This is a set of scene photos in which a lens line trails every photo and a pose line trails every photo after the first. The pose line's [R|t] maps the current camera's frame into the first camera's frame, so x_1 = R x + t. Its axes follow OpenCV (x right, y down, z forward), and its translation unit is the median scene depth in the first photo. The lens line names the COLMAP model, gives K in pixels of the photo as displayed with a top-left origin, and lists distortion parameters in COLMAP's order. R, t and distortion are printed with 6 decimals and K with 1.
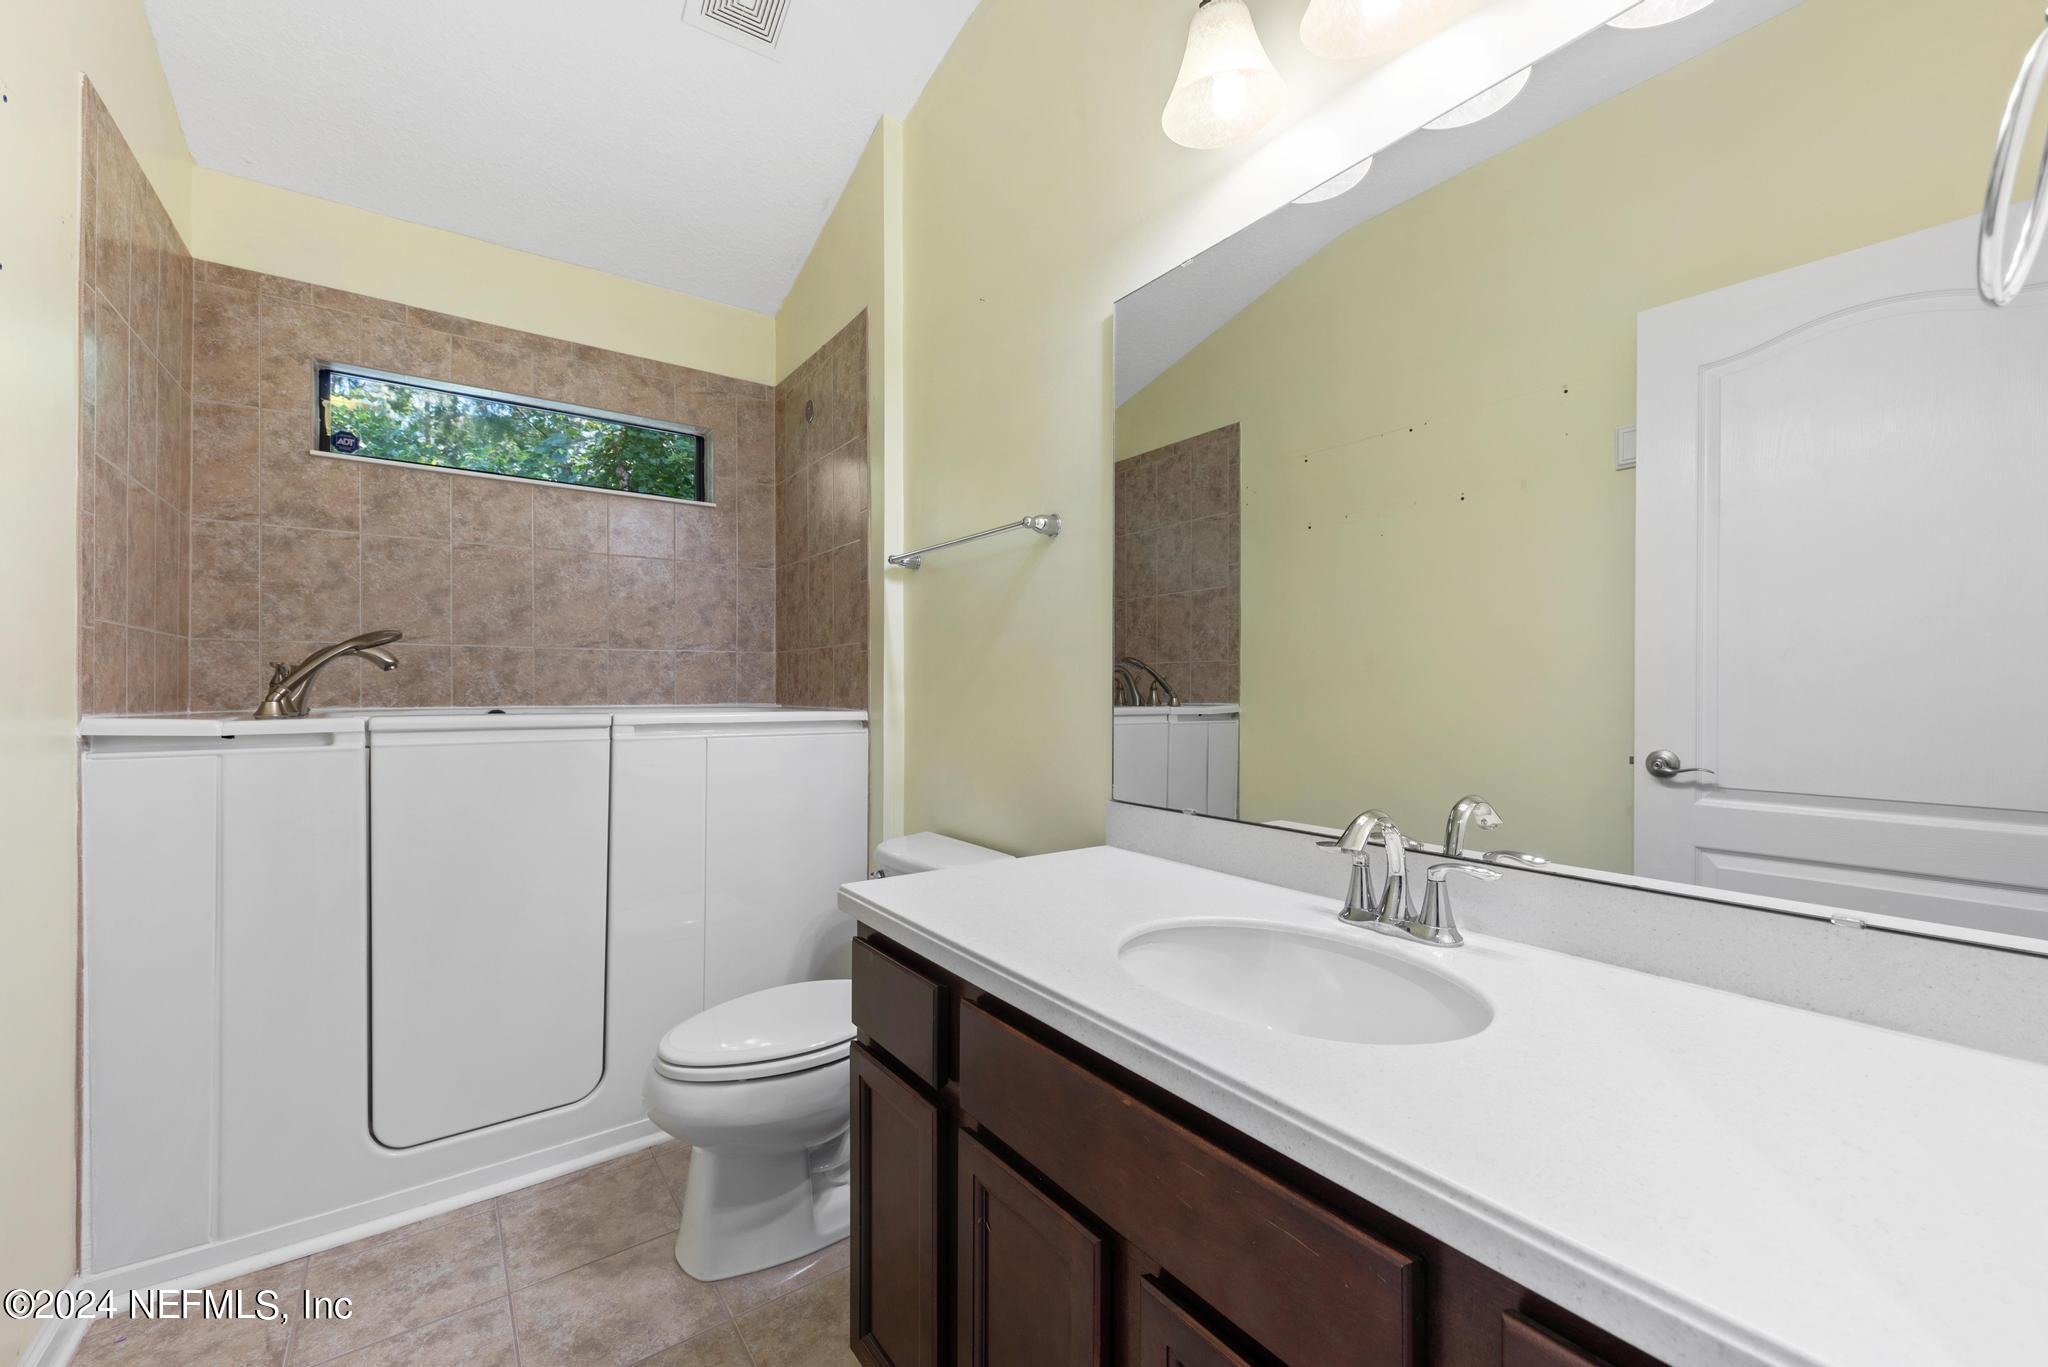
lens RADIAL K [[799.7, 0, 1021.9], [0, 799.7, 685.1], [0, 0, 1]] dist [0.013083, -0.003054]
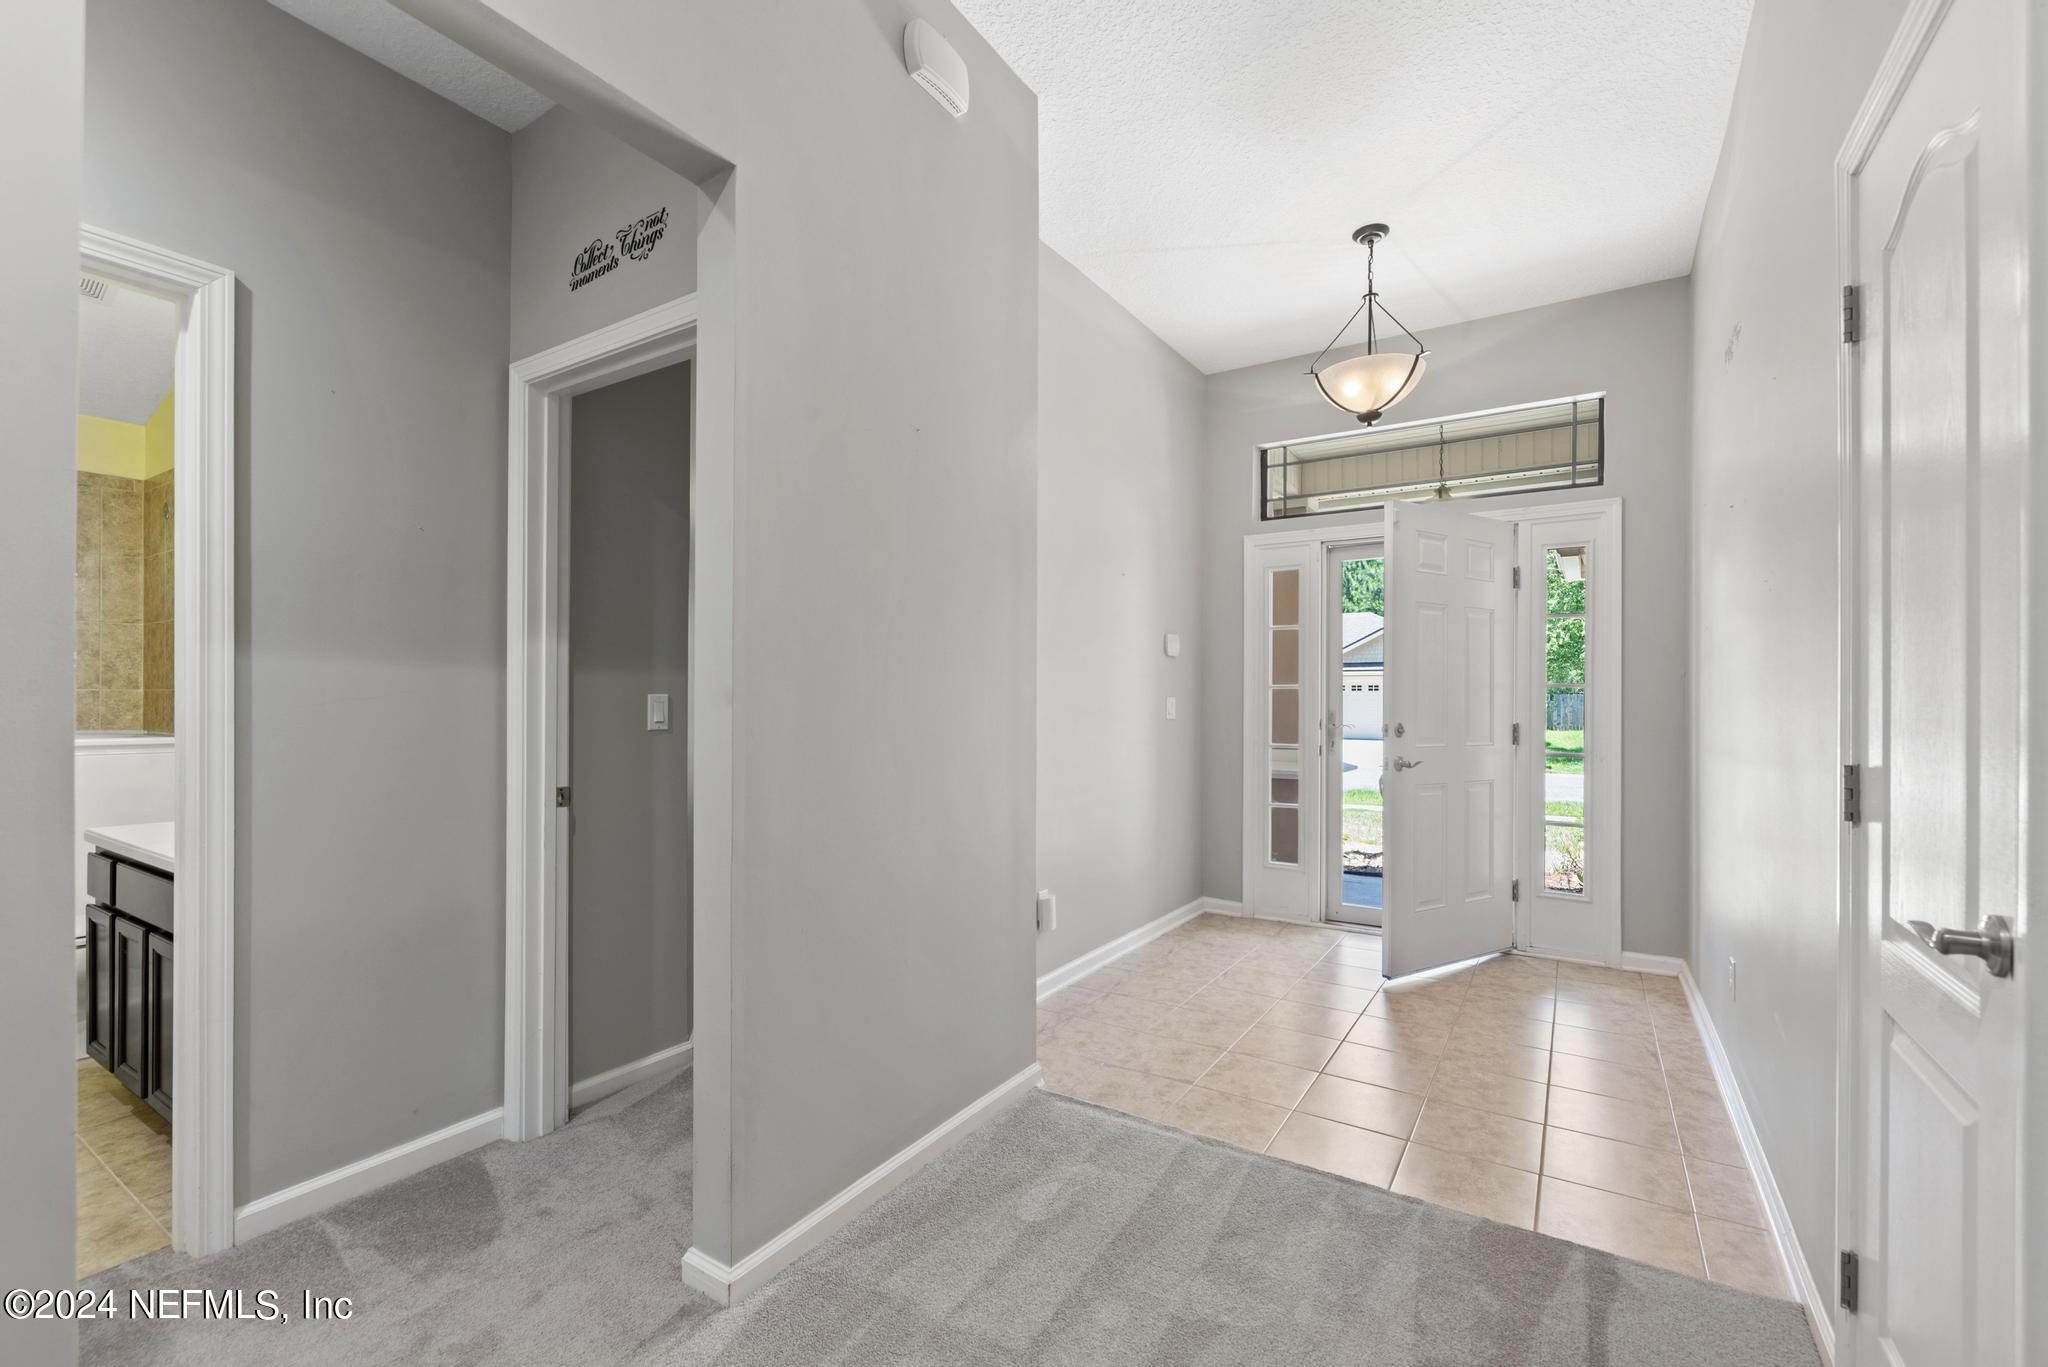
lens RADIAL K [[872.4, 0, 1024.8], [0, 872.4, 694.9], [0, 0, 1]] dist [-0.000593, -0.000042]
pose [[0.934098, 0.003650, 0.356999, 0.505882], [-0.001945, 0.999985, -0.005135, -0.029010], [-0.357013, 0.004102, 0.934091, -0.789629]]
